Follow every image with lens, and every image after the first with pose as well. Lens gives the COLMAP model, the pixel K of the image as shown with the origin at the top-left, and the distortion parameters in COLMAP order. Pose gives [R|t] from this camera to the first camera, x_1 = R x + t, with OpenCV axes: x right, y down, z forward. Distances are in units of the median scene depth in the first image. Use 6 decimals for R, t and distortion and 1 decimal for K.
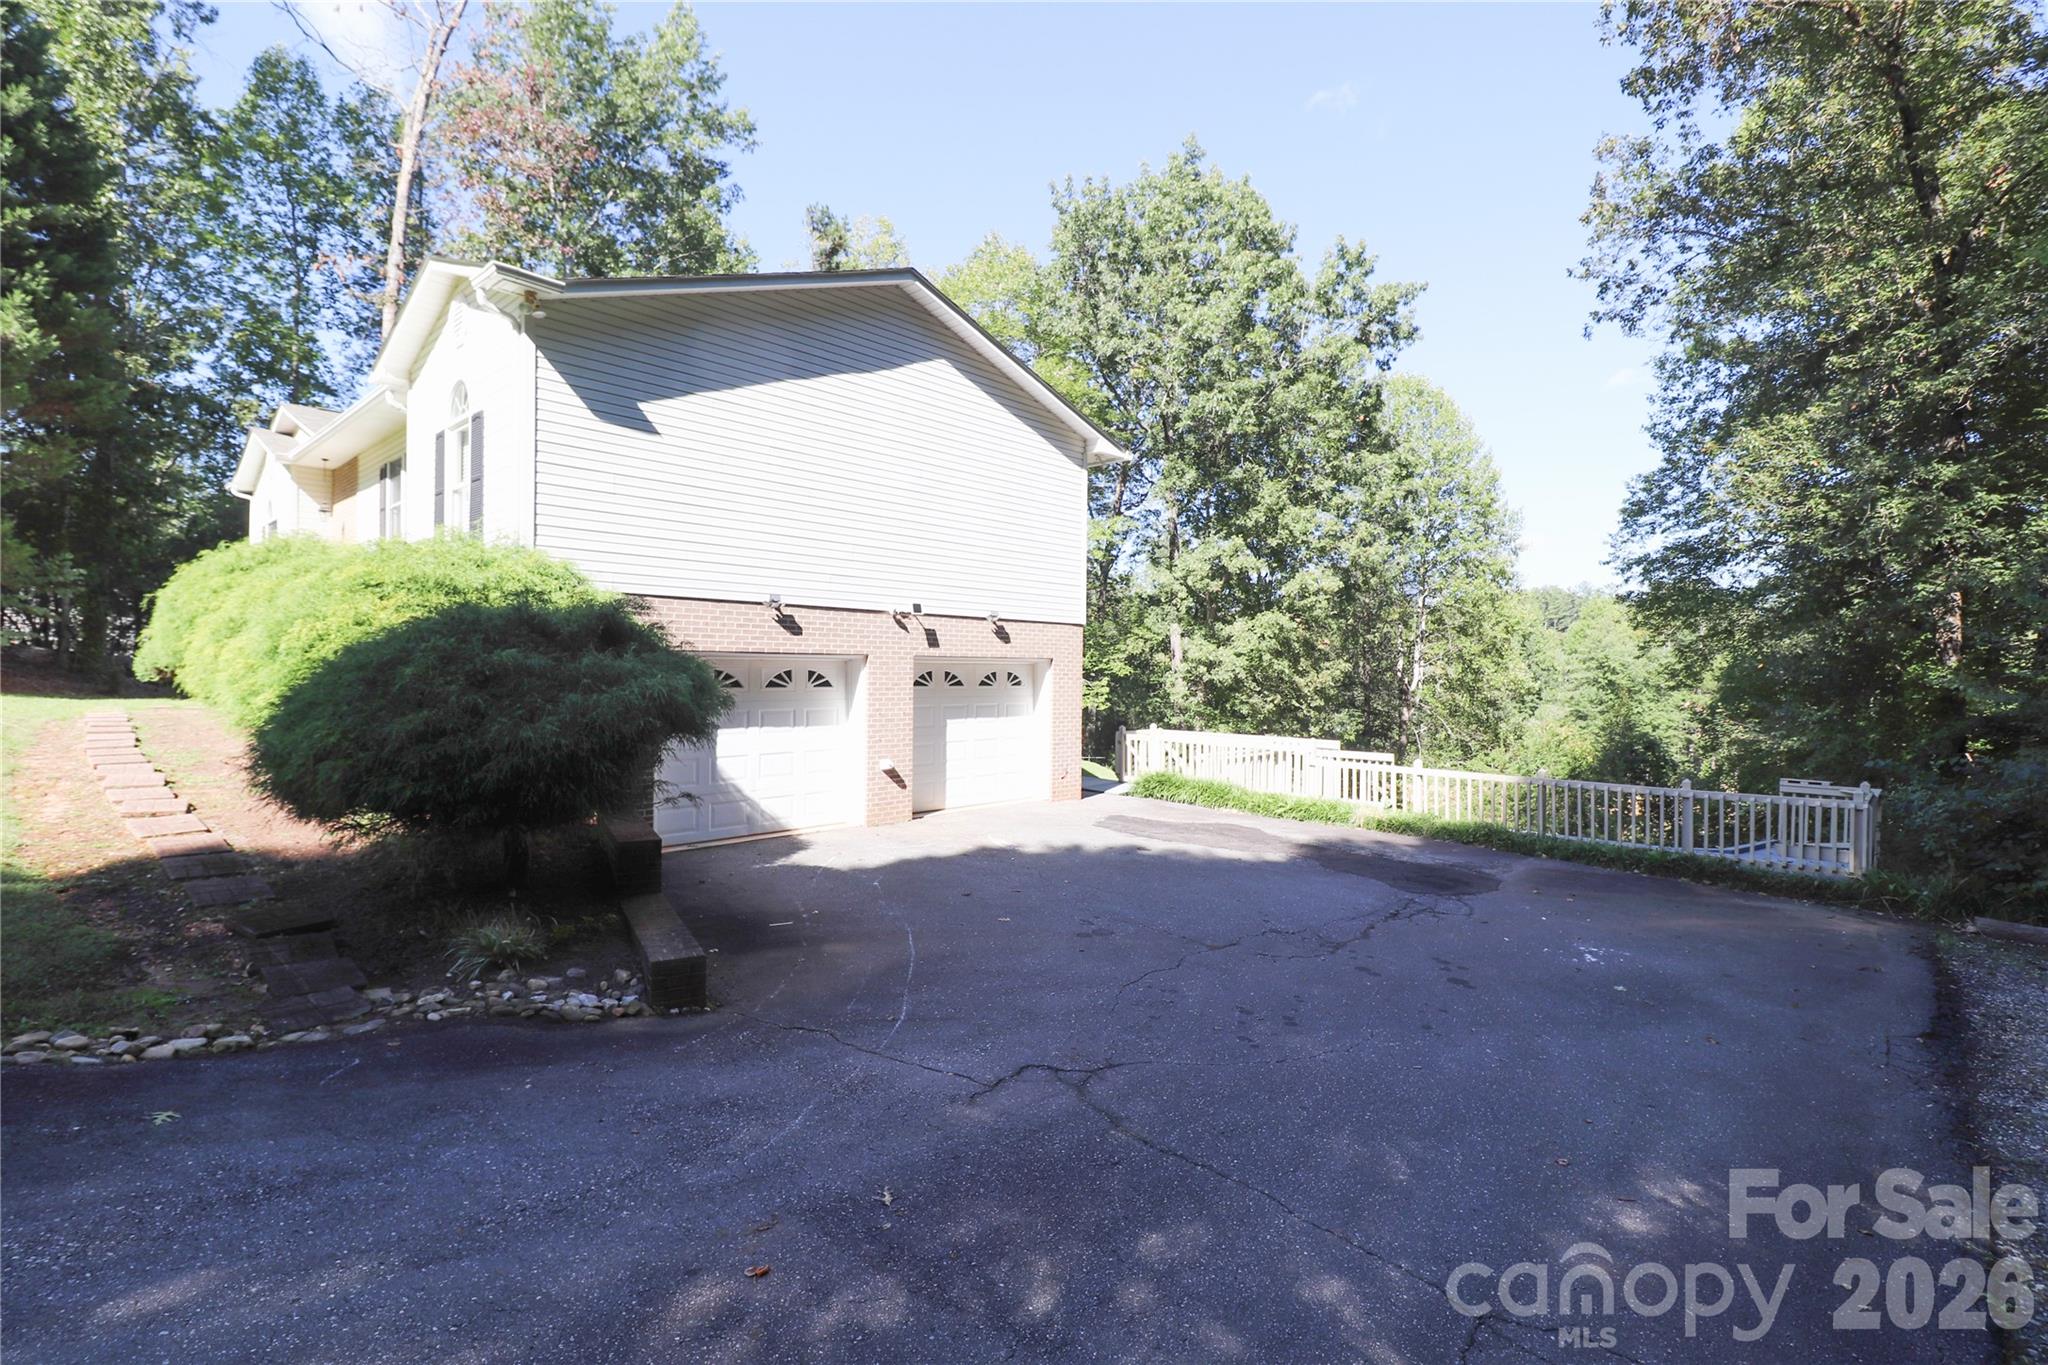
lens RADIAL K [[951.3, 0, 1018.0], [0, 951.3, 677.0], [0, 0, 1]] dist [-0.000122, -0.011660]
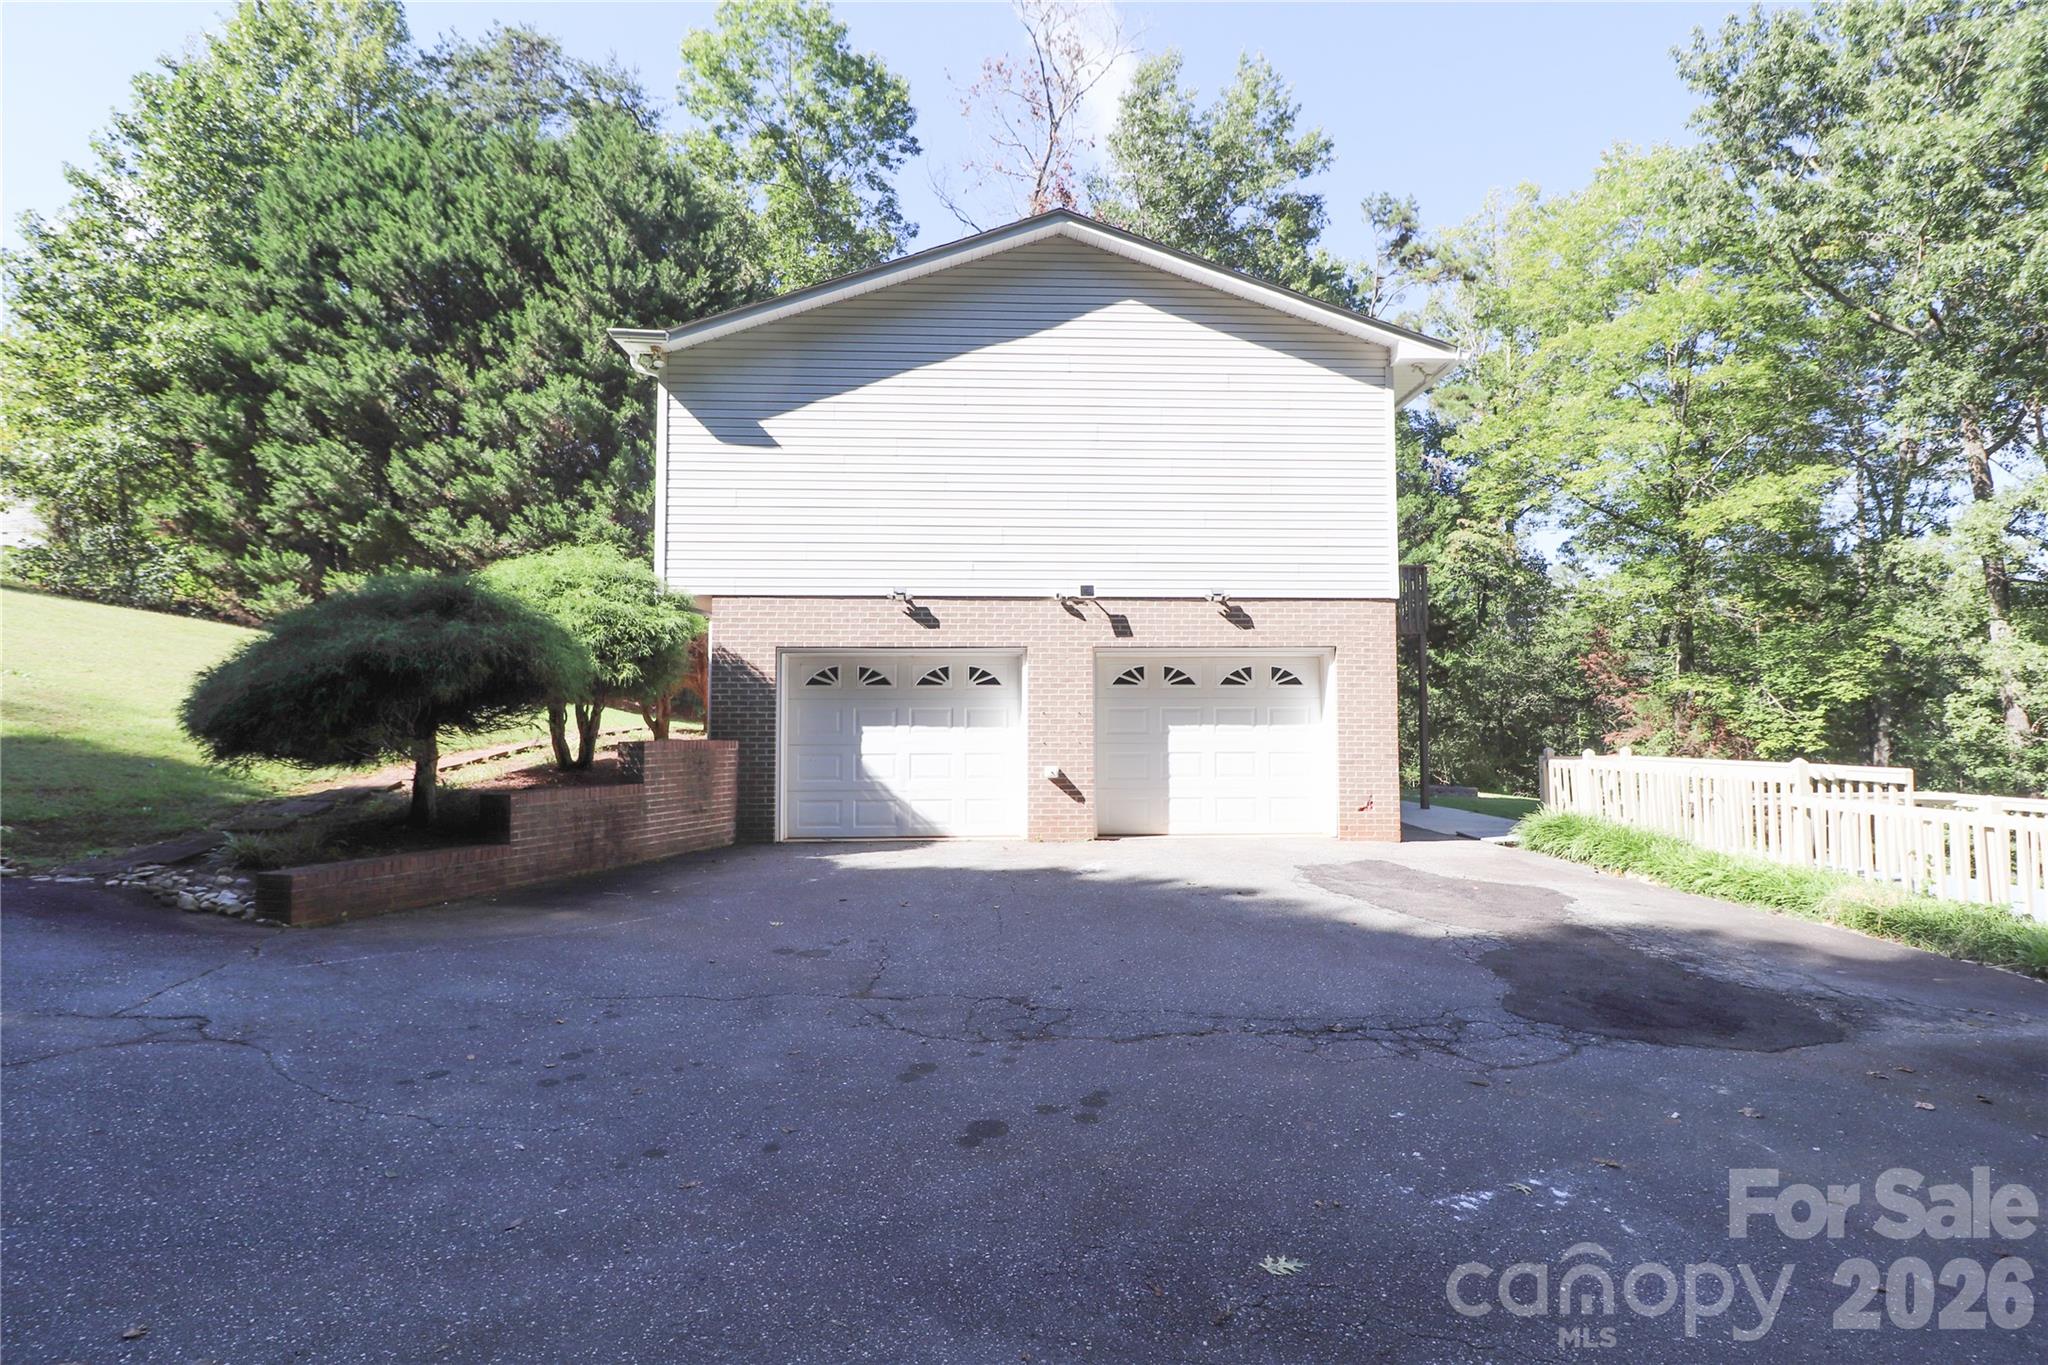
lens RADIAL K [[959.4, 0, 1024.0], [0, 959.4, 682.5], [0, 0, 1]] dist [-0.000300, -0.013737]
pose [[0.717775, -0.045709, -0.694773, 0.404411], [0.005886, 0.998206, -0.059591, 0.055260], [0.696250, 0.038683, 0.716756, 0.308274]]
